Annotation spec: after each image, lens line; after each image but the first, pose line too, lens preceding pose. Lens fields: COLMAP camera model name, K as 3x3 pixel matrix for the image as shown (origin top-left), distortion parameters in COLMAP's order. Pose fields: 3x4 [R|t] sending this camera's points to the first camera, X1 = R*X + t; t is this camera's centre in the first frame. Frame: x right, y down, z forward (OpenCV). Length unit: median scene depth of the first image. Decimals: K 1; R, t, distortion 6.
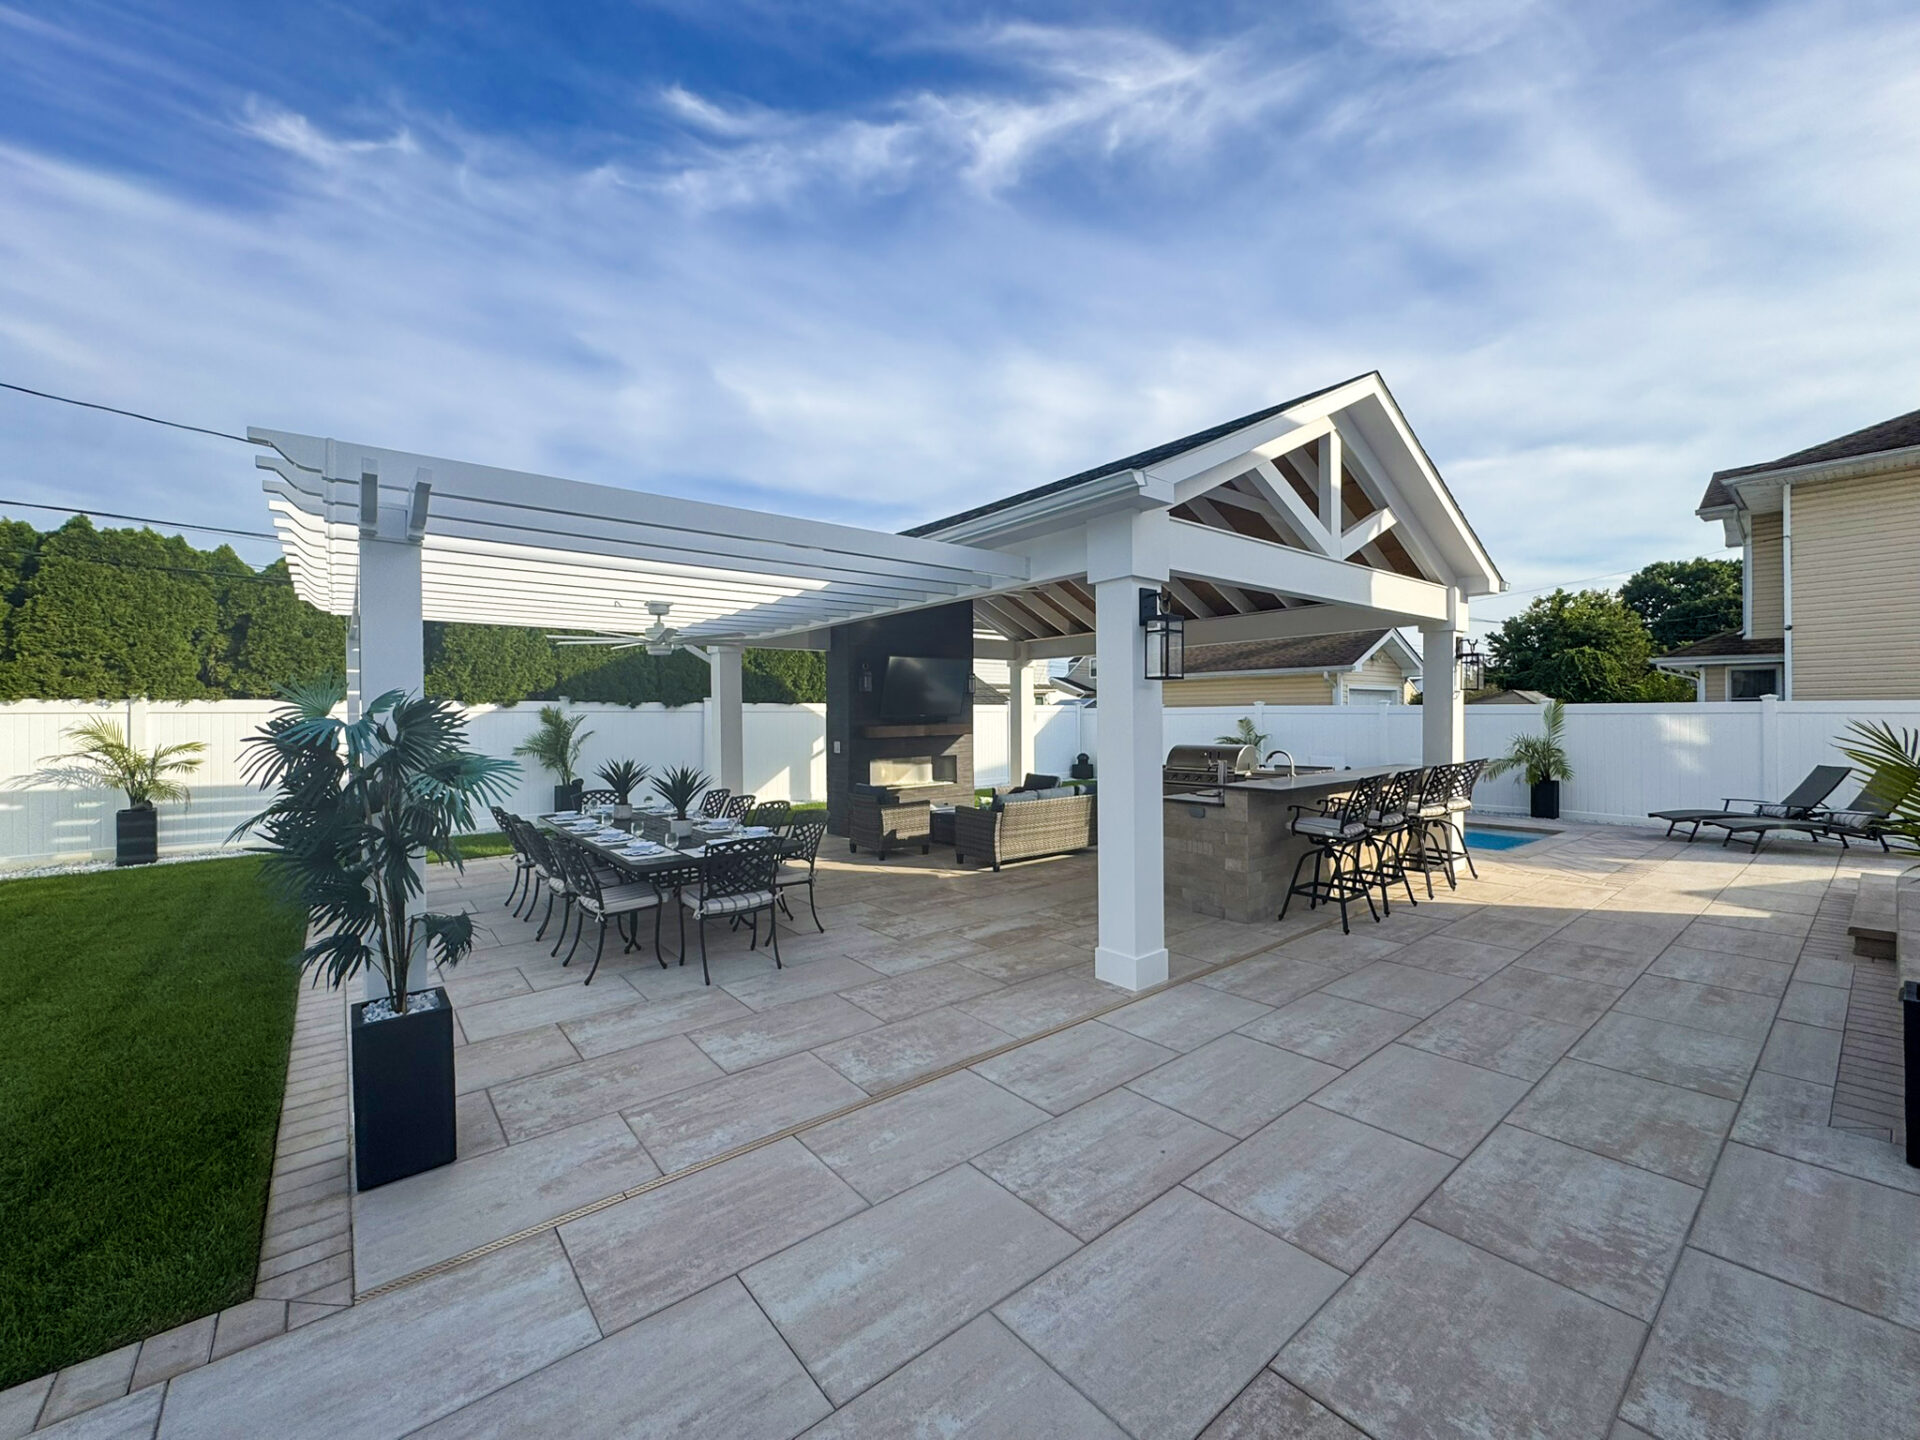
lens RADIAL K [[762.4, 0, 960.7], [0, 762.4, 723.1], [0, 0, 1]] dist [-0.002364, 0.000066]
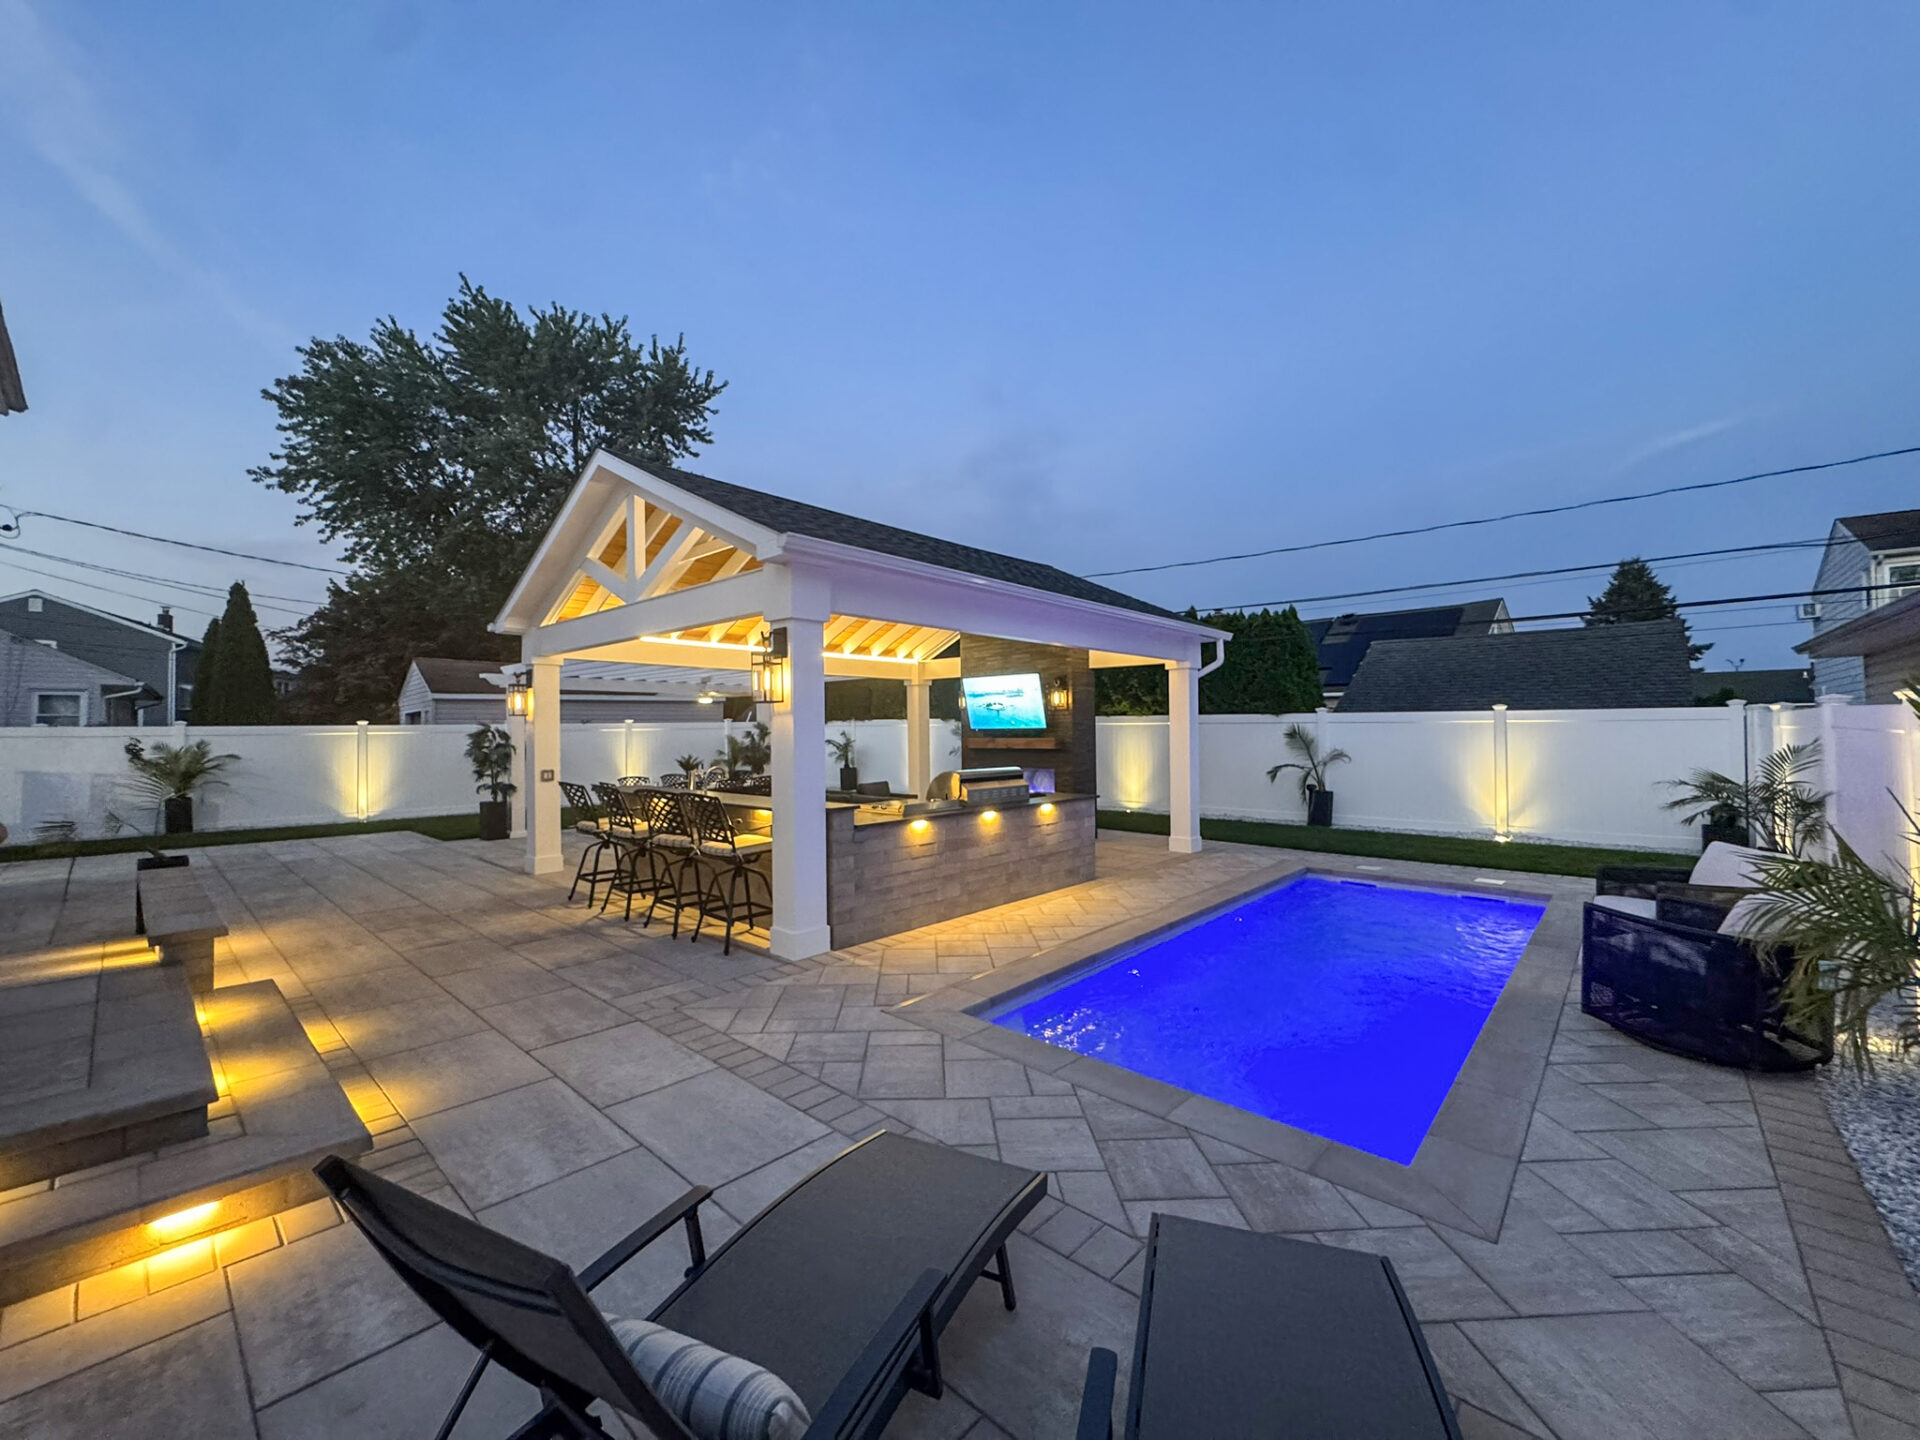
lens RADIAL K [[762.4, 0, 960.7], [0, 762.4, 723.1], [0, 0, 1]] dist [-0.002364, 0.000066]
pose [[0.158037, 0.002761, -0.987429, 1.896966], [-0.003643, 0.999991, 0.002213, -0.038981], [0.987427, 0.003247, 0.158045, 1.434351]]
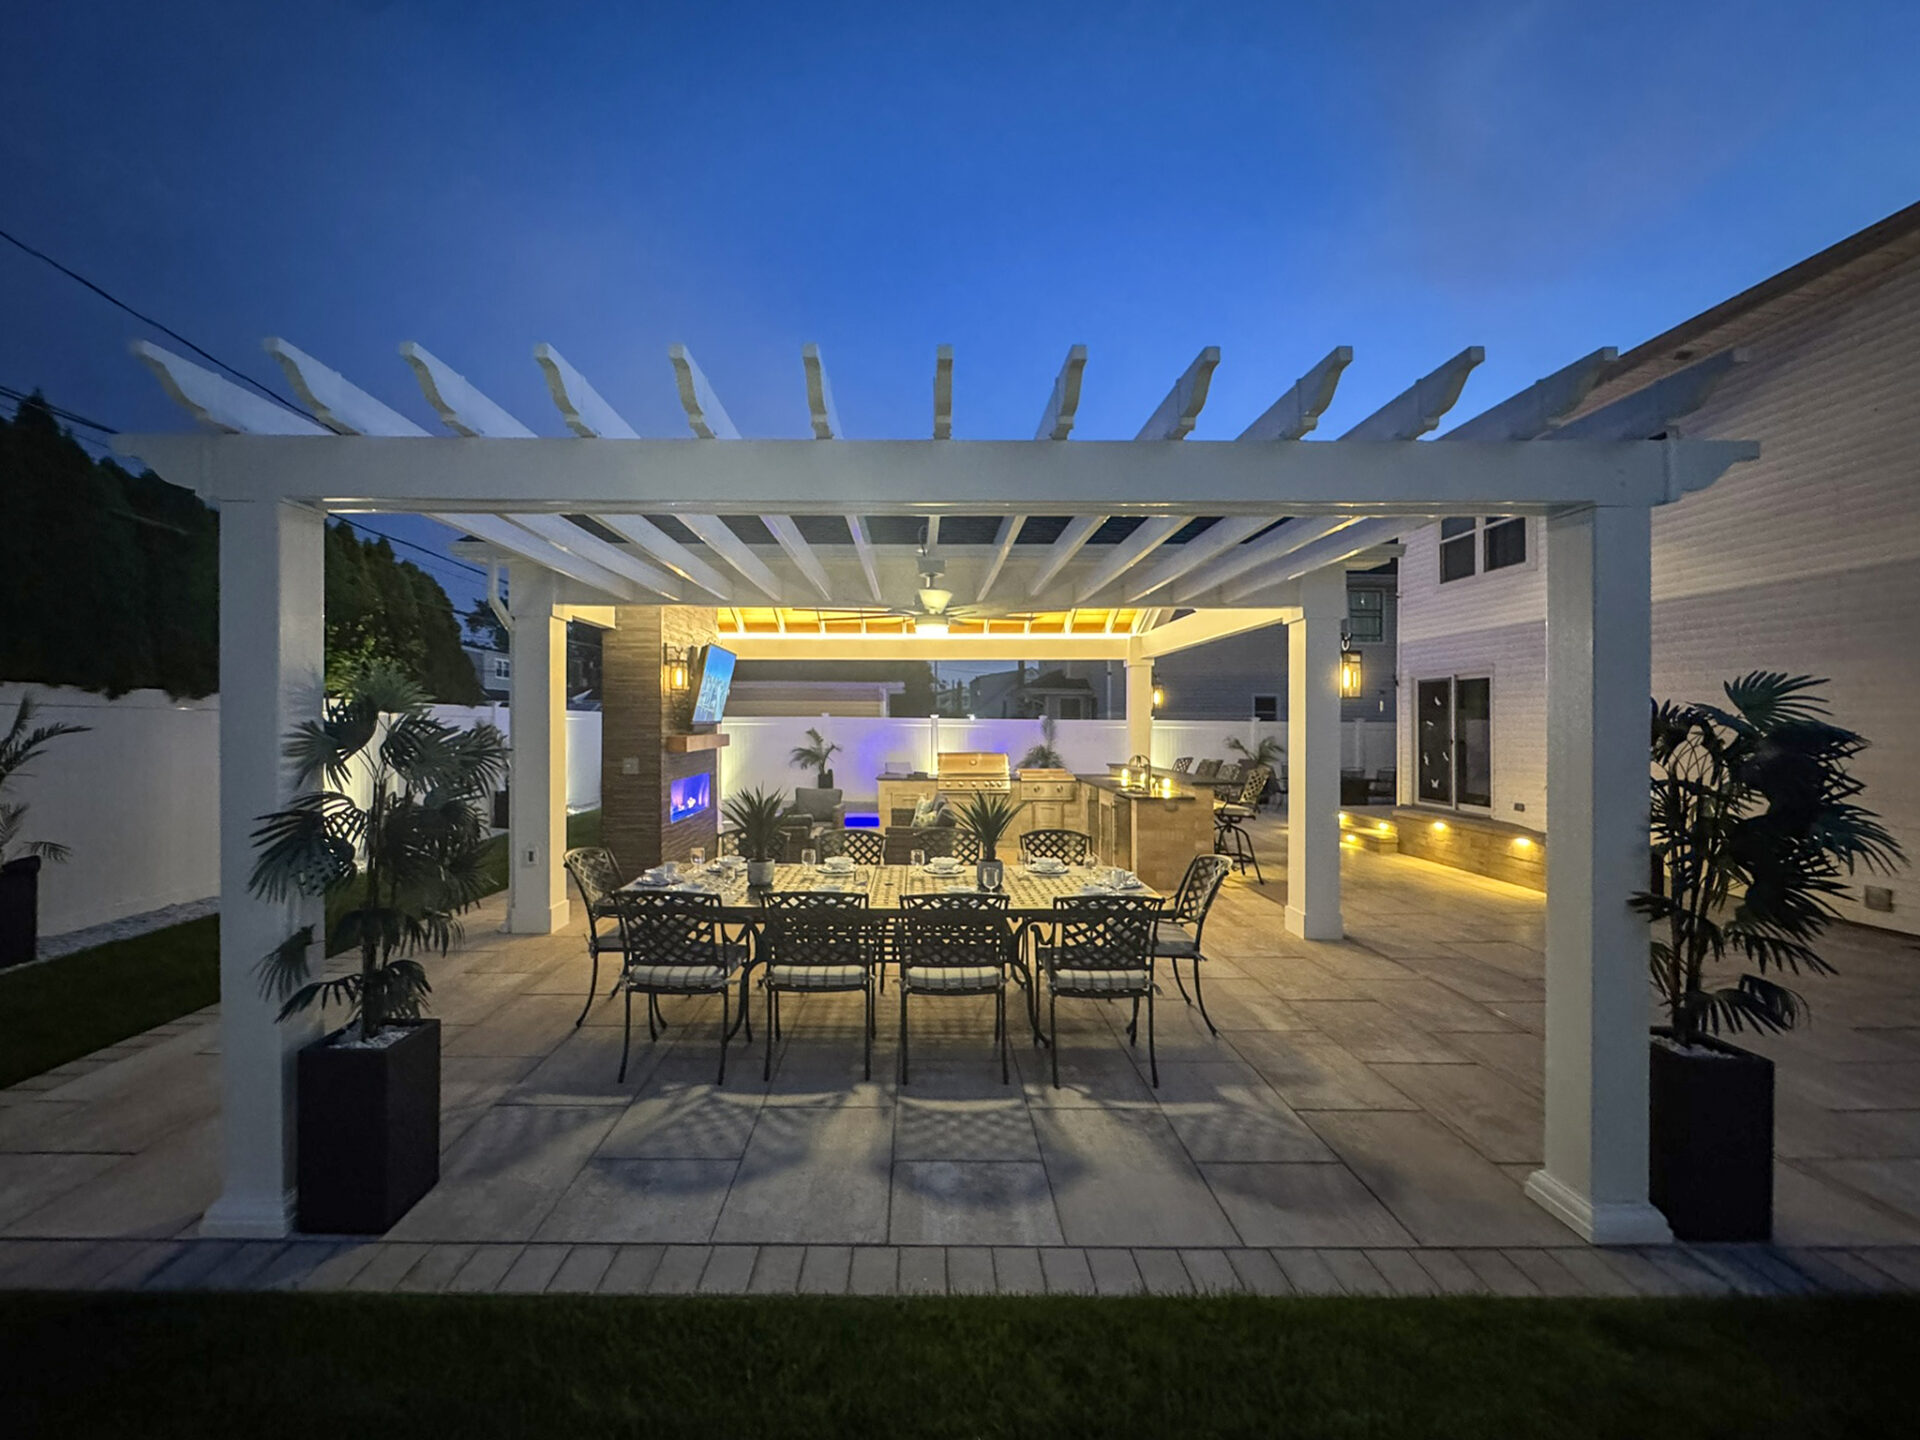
lens RADIAL K [[787.7, 0, 960.0], [0, 787.7, 720.0], [0, 0, 1]] dist [-0.000587, 0.000016]
pose [[0.598053, 0.016575, 0.801285, -1.011292], [-0.004058, 0.999836, -0.017654, 0.000601], [-0.801446, 0.007306, 0.598022, 0.561885]]
